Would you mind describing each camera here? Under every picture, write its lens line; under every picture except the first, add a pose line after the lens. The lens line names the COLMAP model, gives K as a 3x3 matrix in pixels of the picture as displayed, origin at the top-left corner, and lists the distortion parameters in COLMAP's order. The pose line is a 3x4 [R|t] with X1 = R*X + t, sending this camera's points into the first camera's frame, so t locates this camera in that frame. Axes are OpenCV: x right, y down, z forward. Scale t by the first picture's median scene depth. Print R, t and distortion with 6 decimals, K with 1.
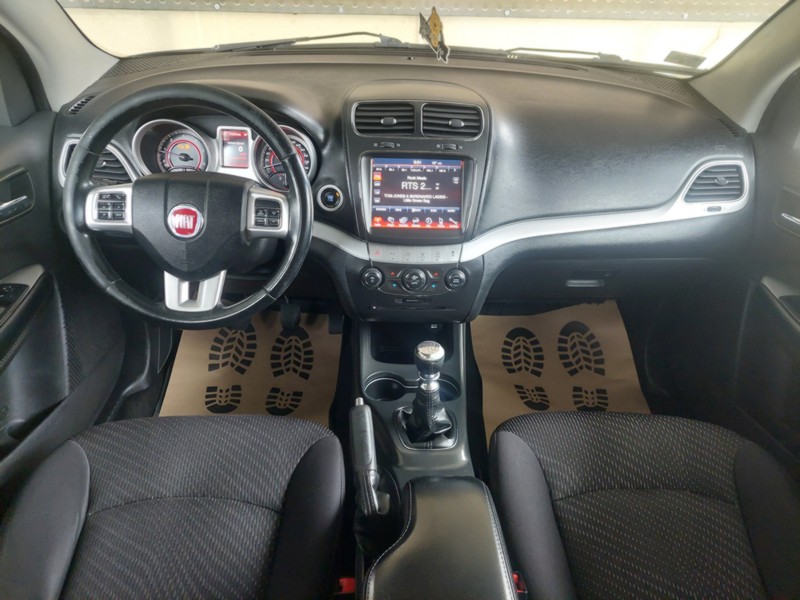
lens RADIAL K [[576.5, 0, 403.5], [0, 576.5, 292.4], [0, 0, 1]] dist [0.018498, -0.006434]
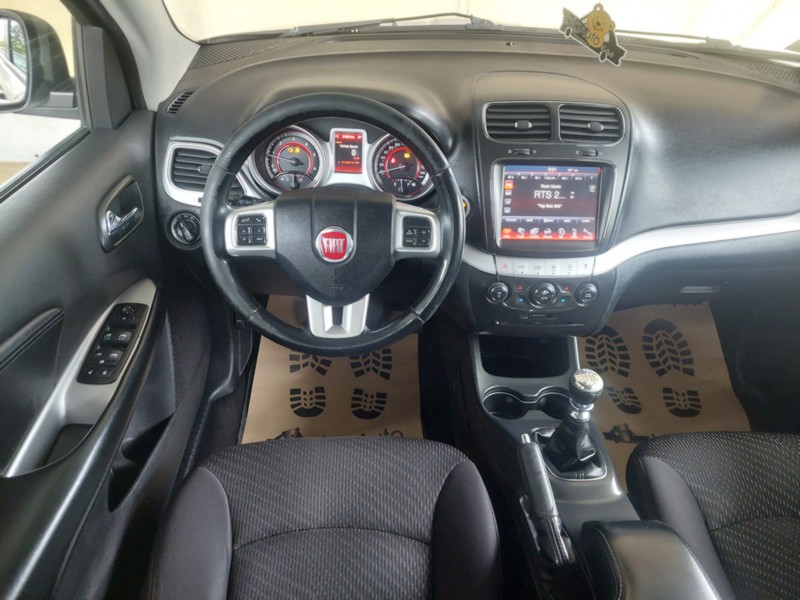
lens RADIAL K [[571.6, 0, 400.0], [0, 571.6, 300.0], [0, 0, 1]] dist [0.046528, -0.051422]
pose [[0.999963, -0.001585, 0.008410, -0.215730], [0.000945, 0.997139, 0.075583, -0.080053], [-0.008505, -0.075572, 0.997104, 0.056108]]
